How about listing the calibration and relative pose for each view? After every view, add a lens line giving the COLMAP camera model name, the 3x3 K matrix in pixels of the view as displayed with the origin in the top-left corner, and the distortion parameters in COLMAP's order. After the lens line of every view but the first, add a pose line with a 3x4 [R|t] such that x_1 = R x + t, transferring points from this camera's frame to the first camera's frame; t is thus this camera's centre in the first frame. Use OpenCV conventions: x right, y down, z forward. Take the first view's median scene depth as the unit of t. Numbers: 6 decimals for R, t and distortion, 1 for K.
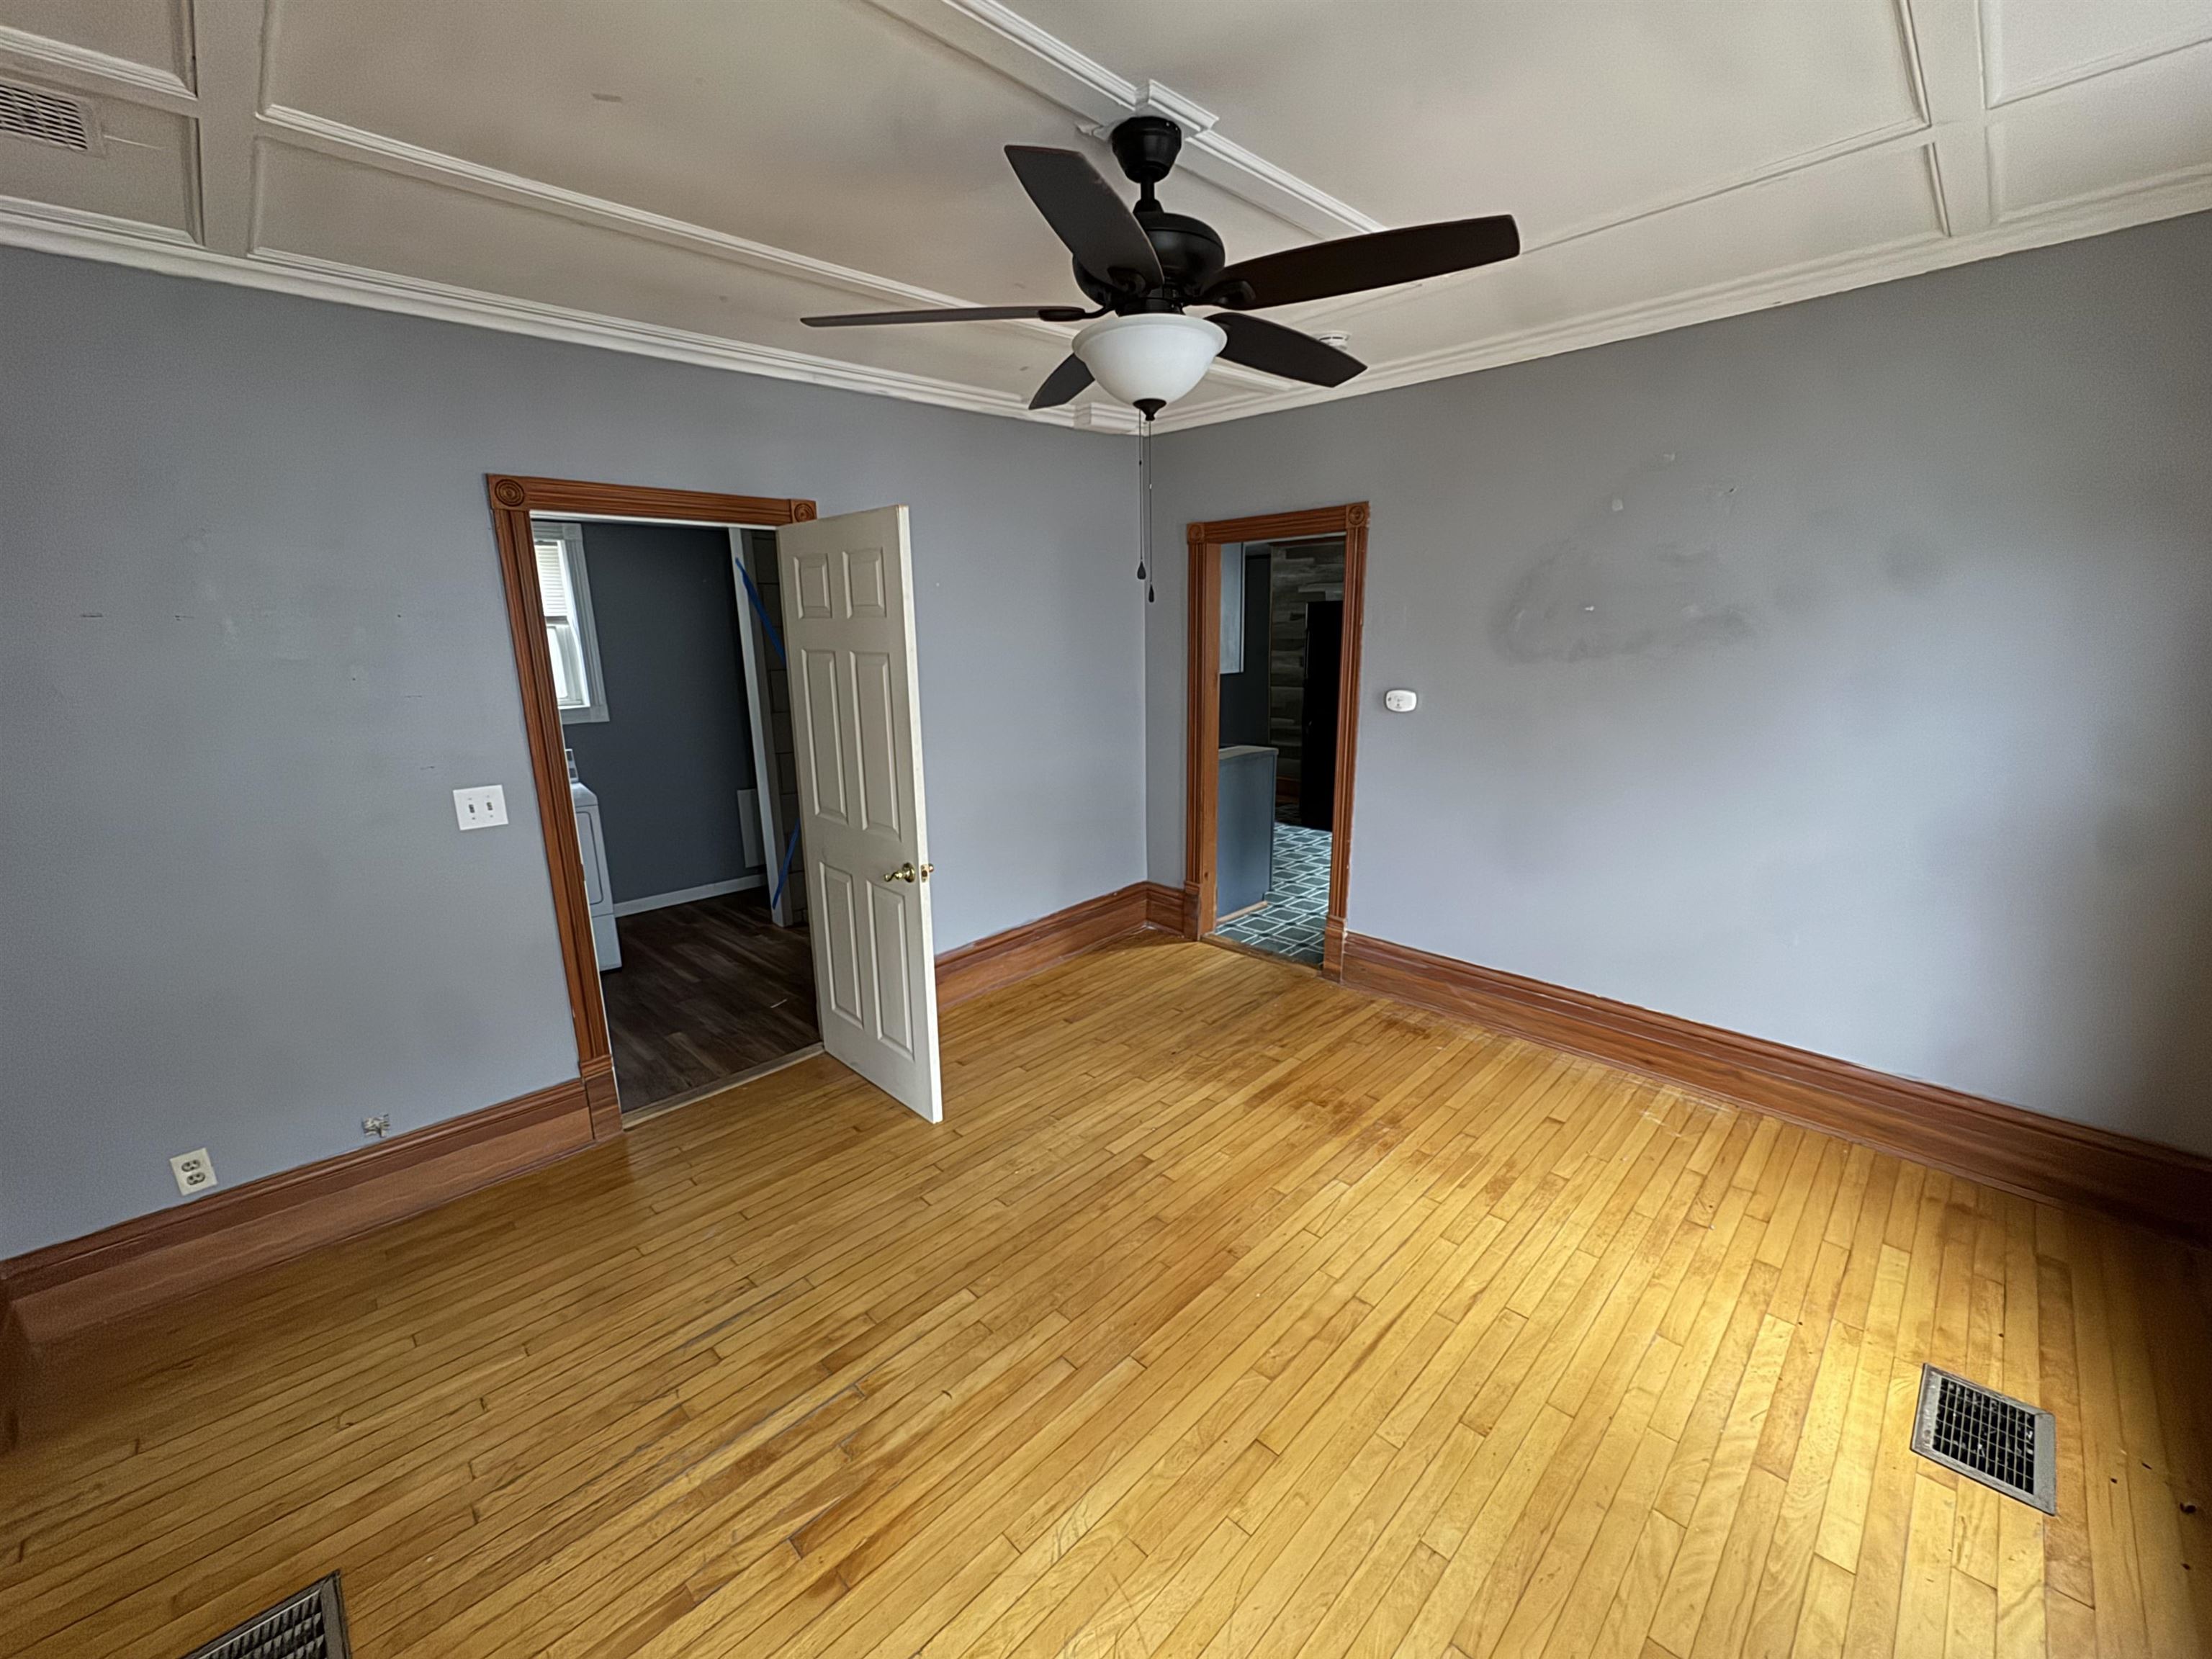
lens RADIAL K [[883.1, 0, 1107.6], [0, 883.1, 828.5], [0, 0, 1]] dist [-0.005097, 0.000738]
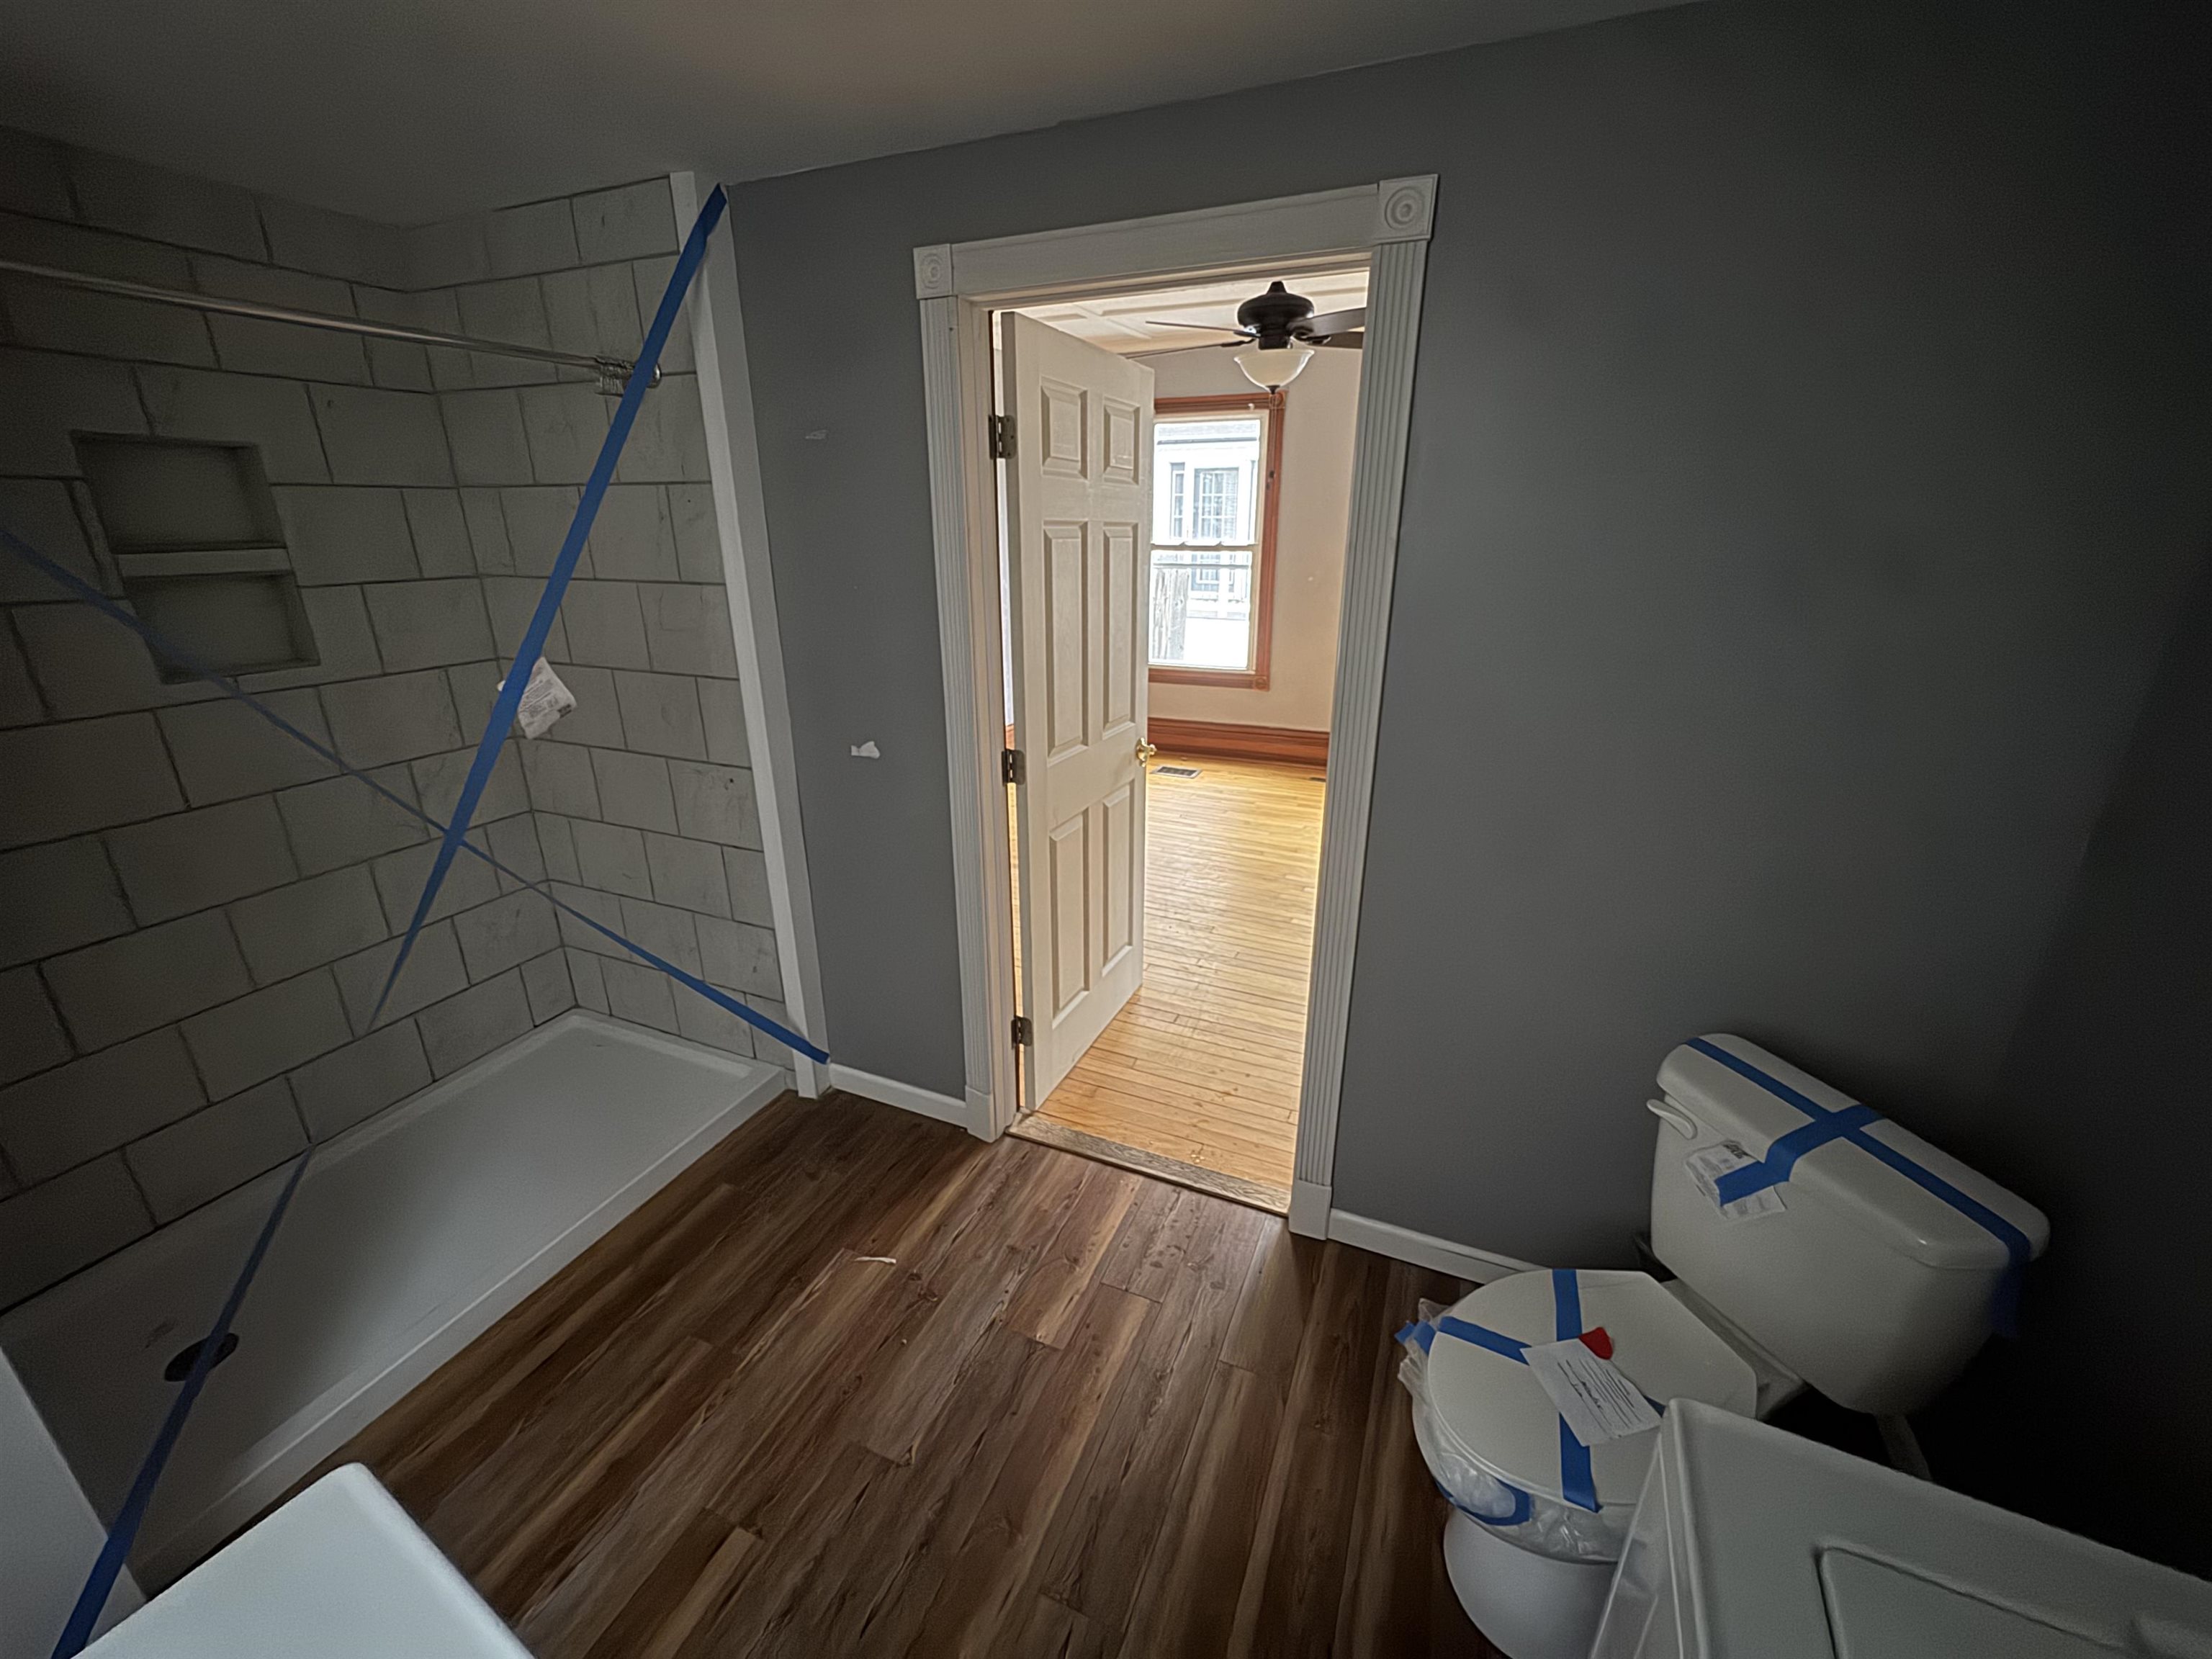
lens RADIAL K [[883.1, 0, 1108.3], [0, 883.1, 829.2], [0, 0, 1]] dist [-0.005097, 0.000738]
pose [[-0.367440, -0.295402, 0.881887, -1.223655], [0.213181, 0.896222, 0.389025, -0.291458], [-0.905285, 0.330945, -0.266334, 1.448865]]
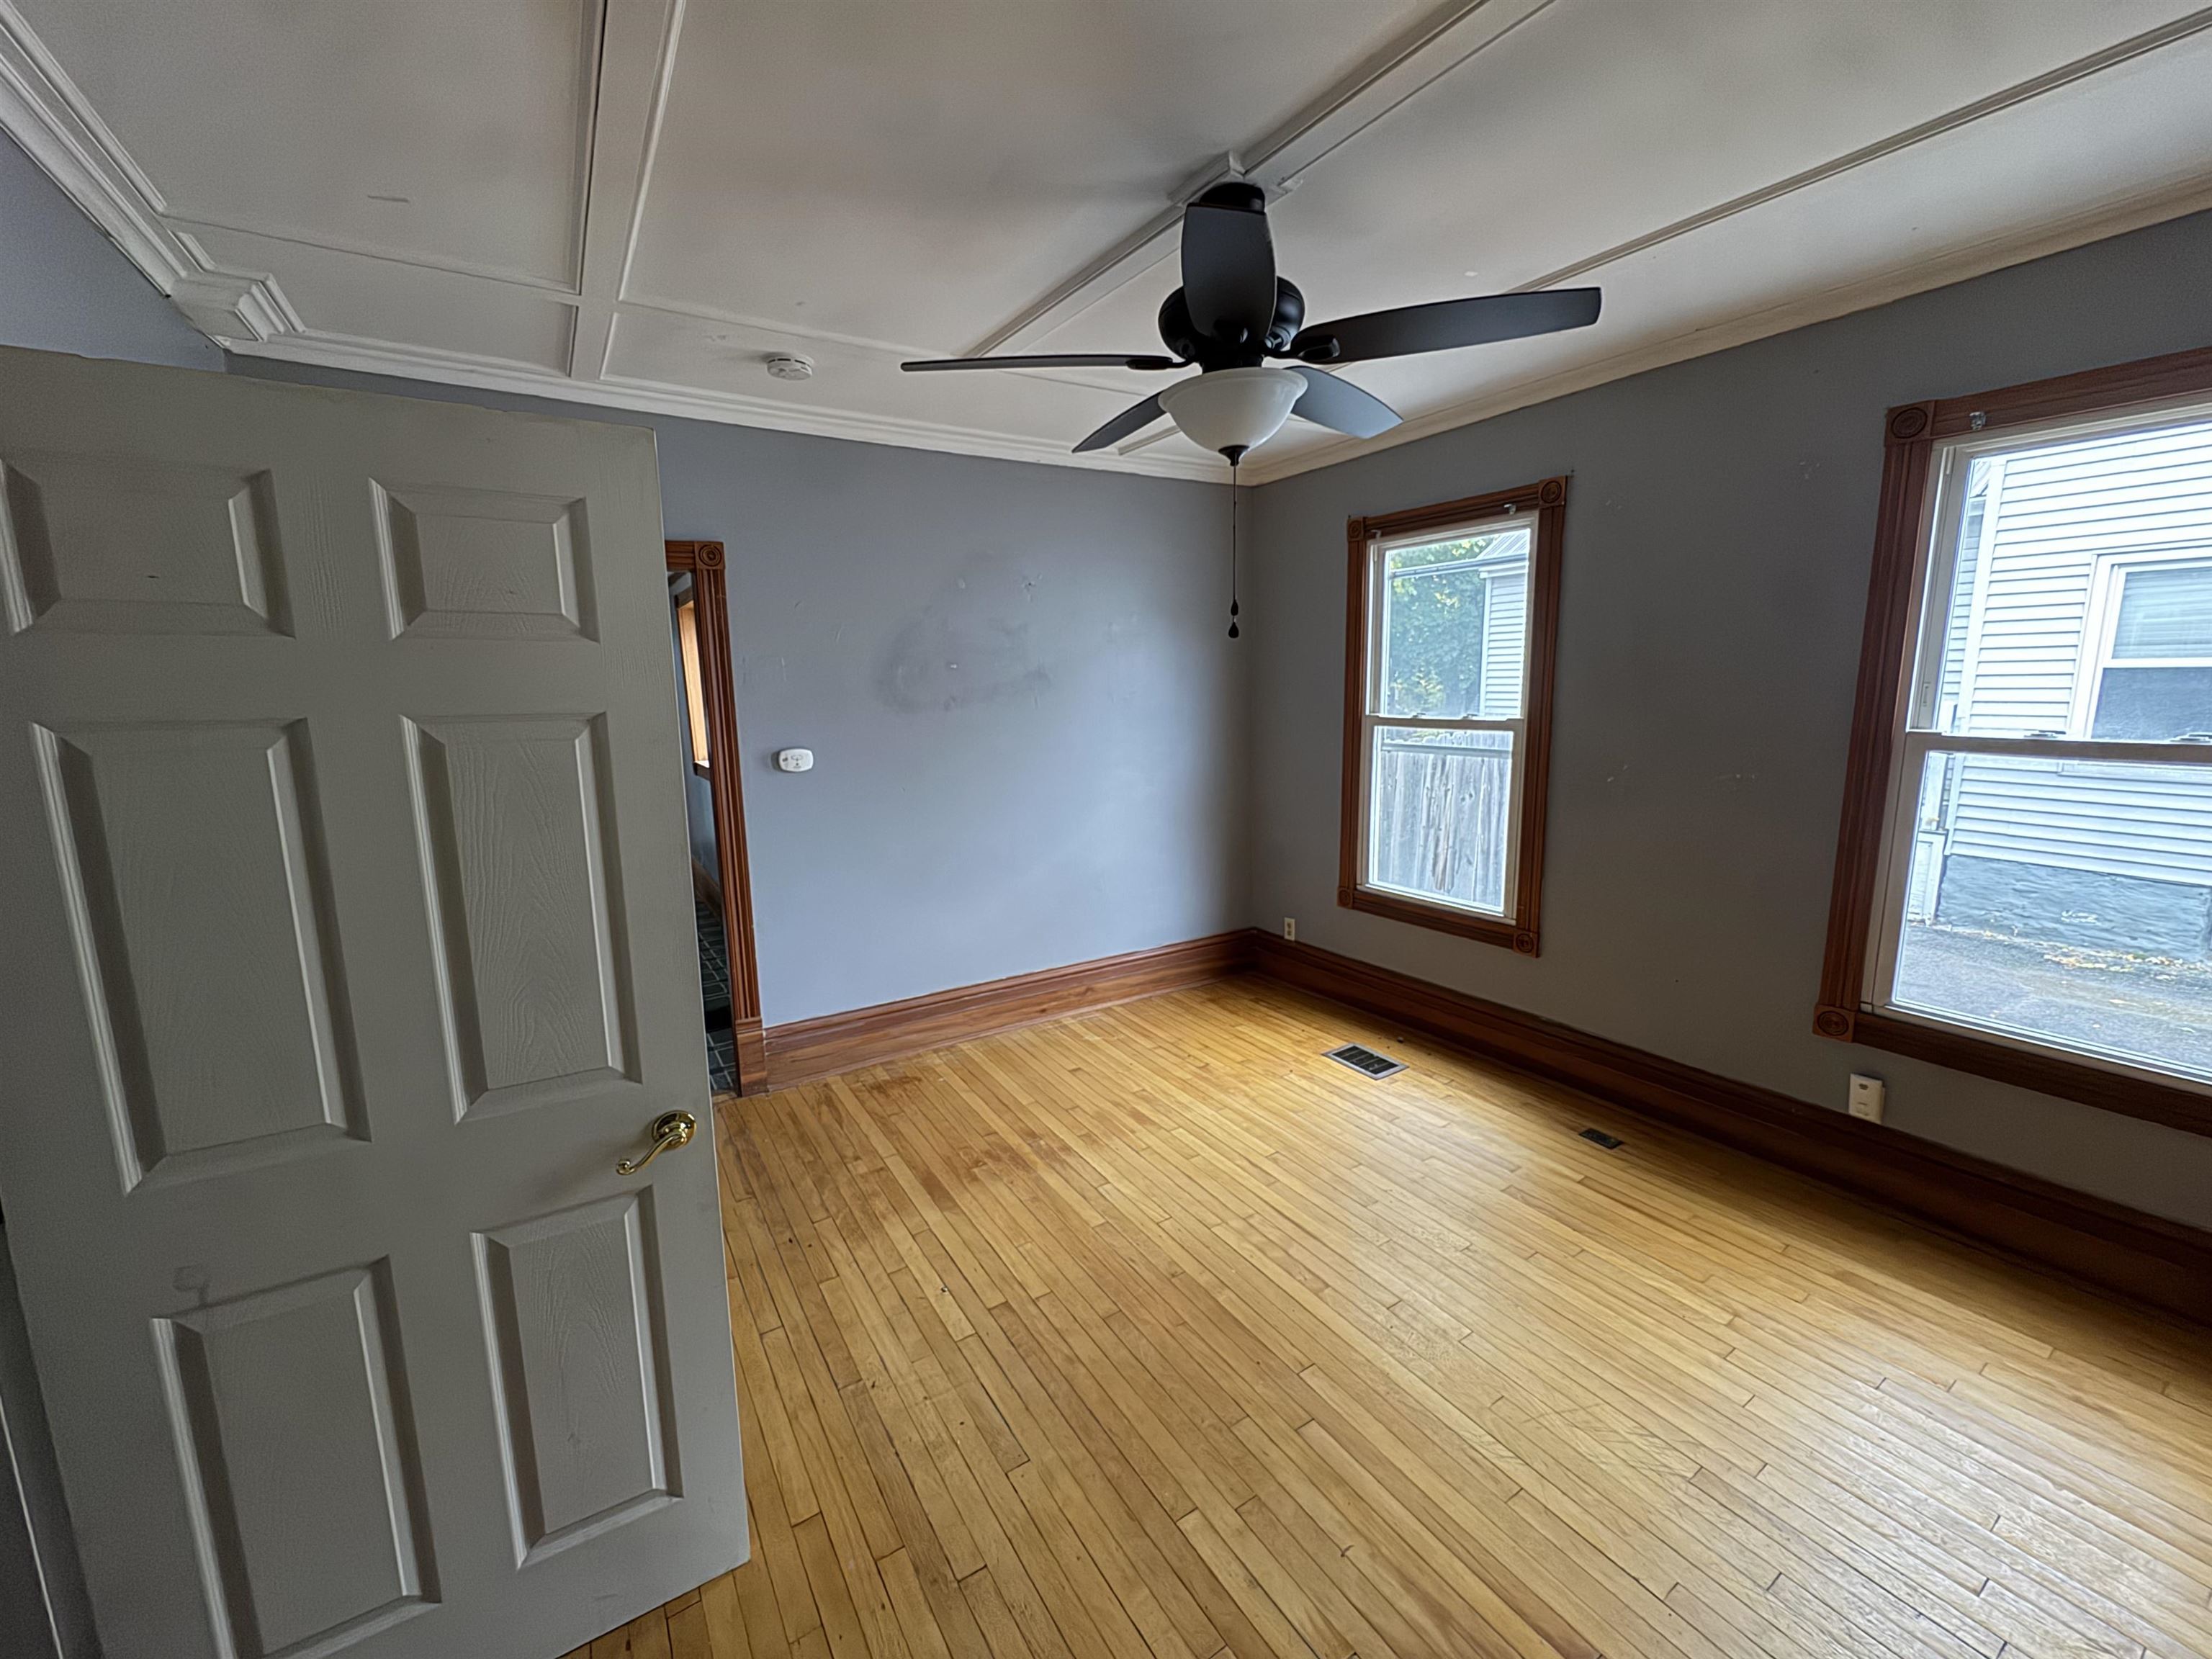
lens RADIAL K [[883.1, 0, 1104.9], [0, 883.1, 828.3], [0, 0, 1]] dist [-0.005097, 0.000738]
pose [[0.211676, -0.148789, 0.965948, -0.702353], [0.232963, 0.967537, 0.097983, -0.122559], [-0.949169, 0.204289, 0.239467, 0.652666]]
